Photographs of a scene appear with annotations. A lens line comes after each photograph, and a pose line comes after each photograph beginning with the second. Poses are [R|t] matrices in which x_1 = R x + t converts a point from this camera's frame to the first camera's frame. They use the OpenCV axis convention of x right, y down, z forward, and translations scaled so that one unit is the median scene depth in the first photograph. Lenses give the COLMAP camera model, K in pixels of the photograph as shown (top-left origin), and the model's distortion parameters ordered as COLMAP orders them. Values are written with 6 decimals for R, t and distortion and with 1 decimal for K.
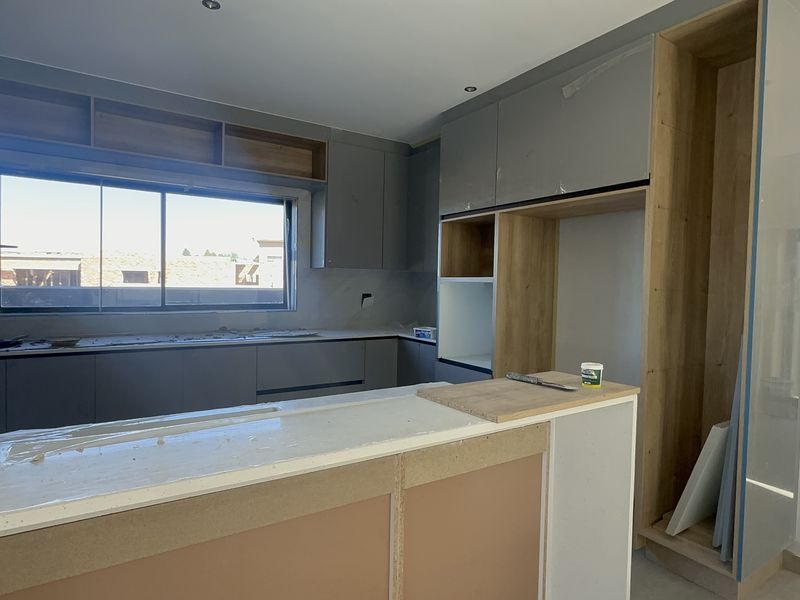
lens RADIAL K [[468.4, 0, 400.0], [0, 468.4, 300.0], [0, 0, 1]] dist [0.000397, 0.000773]
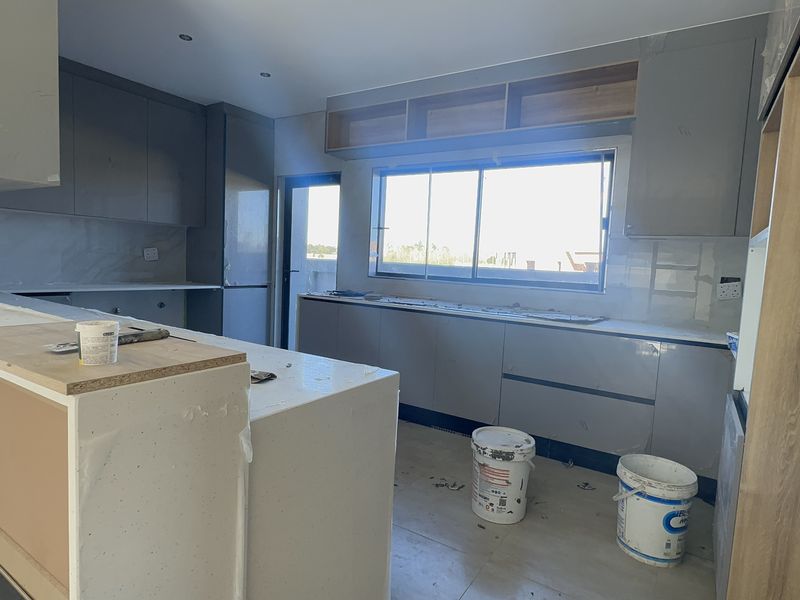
lens RADIAL K [[468.4, 0, 400.0], [0, 468.4, 300.0], [0, 0, 1]] dist [0.000397, 0.000773]
pose [[0.414979, 0.075042, -0.906731, 0.395842], [-0.070267, 0.996260, 0.050293, 0.020877], [0.907114, 0.042843, 0.418699, 0.410153]]
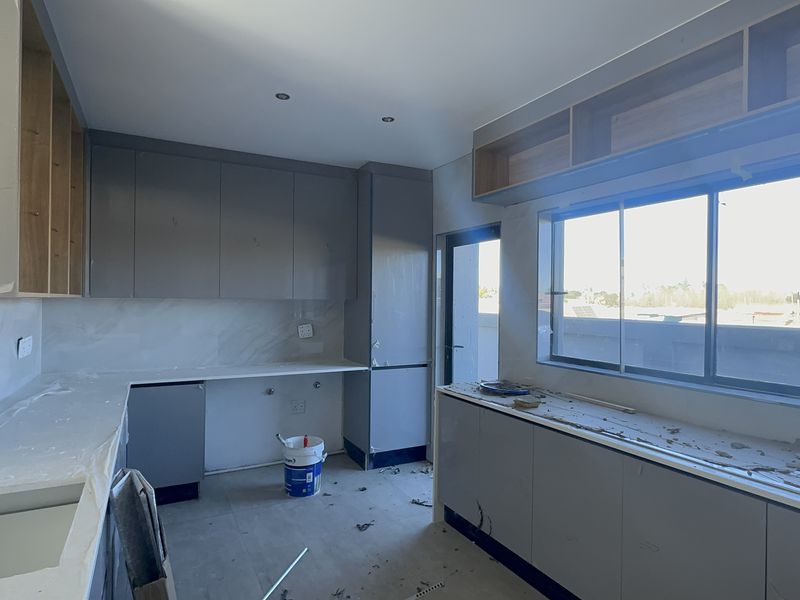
lens RADIAL K [[468.4, 0, 400.0], [0, 468.4, 300.0], [0, 0, 1]] dist [0.000397, 0.000773]
pose [[-0.078133, -0.022093, -0.996698, 0.140569], [-0.046835, 0.998732, -0.018467, -0.057773], [0.995842, 0.045237, -0.079068, 0.648065]]
